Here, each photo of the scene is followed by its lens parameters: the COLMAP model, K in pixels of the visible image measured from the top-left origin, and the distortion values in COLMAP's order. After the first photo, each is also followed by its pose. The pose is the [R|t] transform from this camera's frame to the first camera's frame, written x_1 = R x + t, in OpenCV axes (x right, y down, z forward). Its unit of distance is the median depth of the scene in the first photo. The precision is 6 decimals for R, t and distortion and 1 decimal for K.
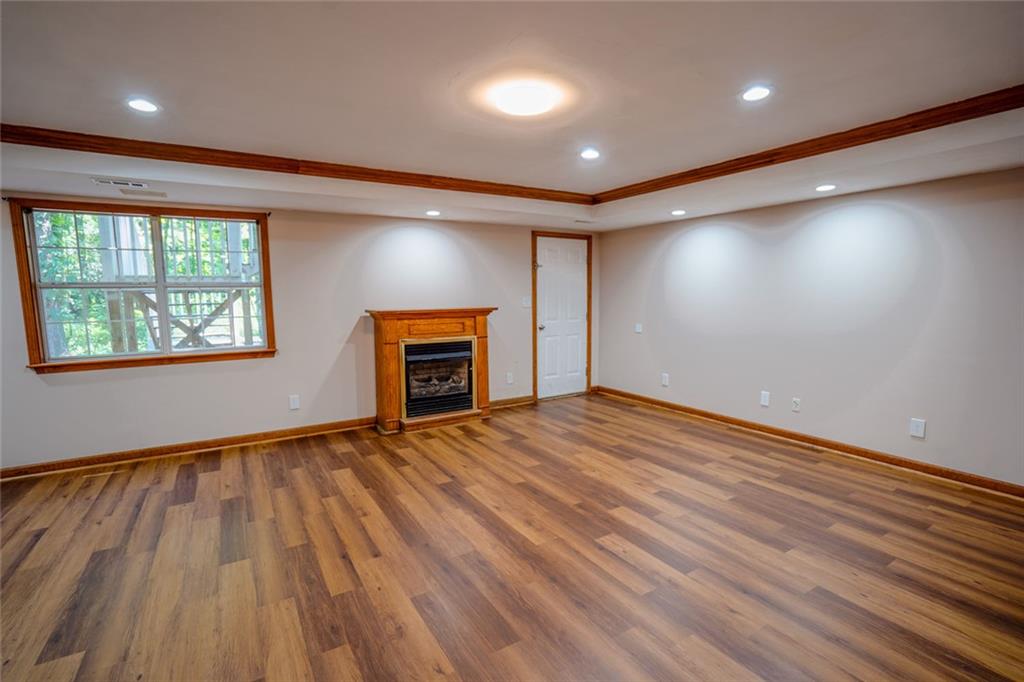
lens RADIAL K [[468.4, 0, 512.5], [0, 468.4, 344.1], [0, 0, 1]] dist [-0.002206, 0.000015]
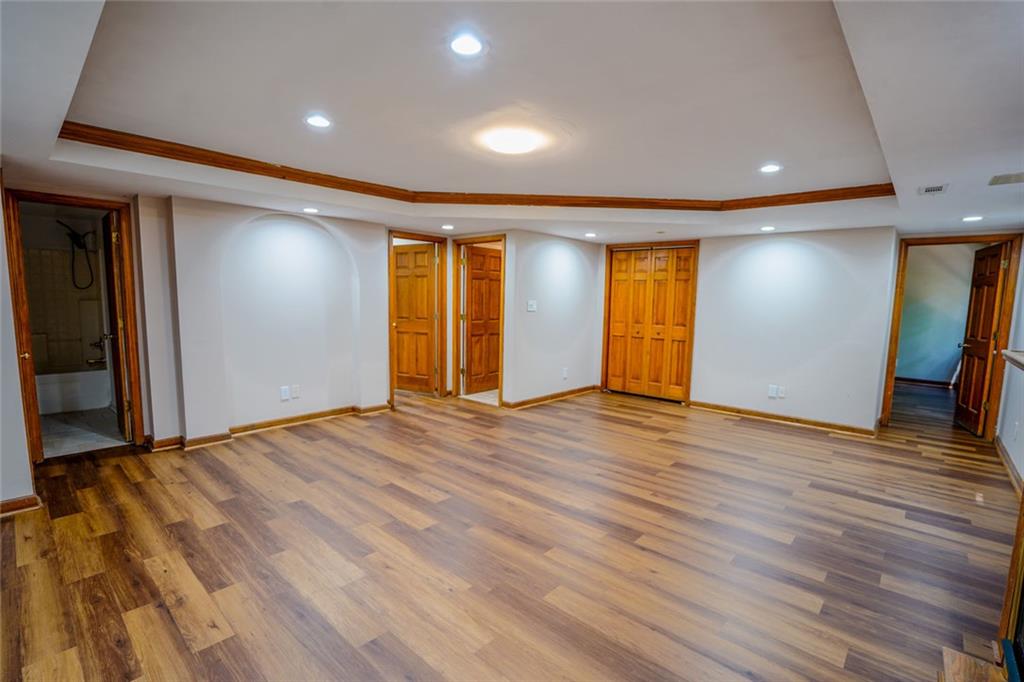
lens RADIAL K [[468.4, 0, 510.4], [0, 468.4, 346.2], [0, 0, 1]] dist [-0.002206, 0.000015]
pose [[-0.959435, 0.017713, -0.281374, 0.278640], [-0.043249, 0.976965, 0.208971, -0.175782], [0.278594, 0.212663, -0.936568, 1.601473]]
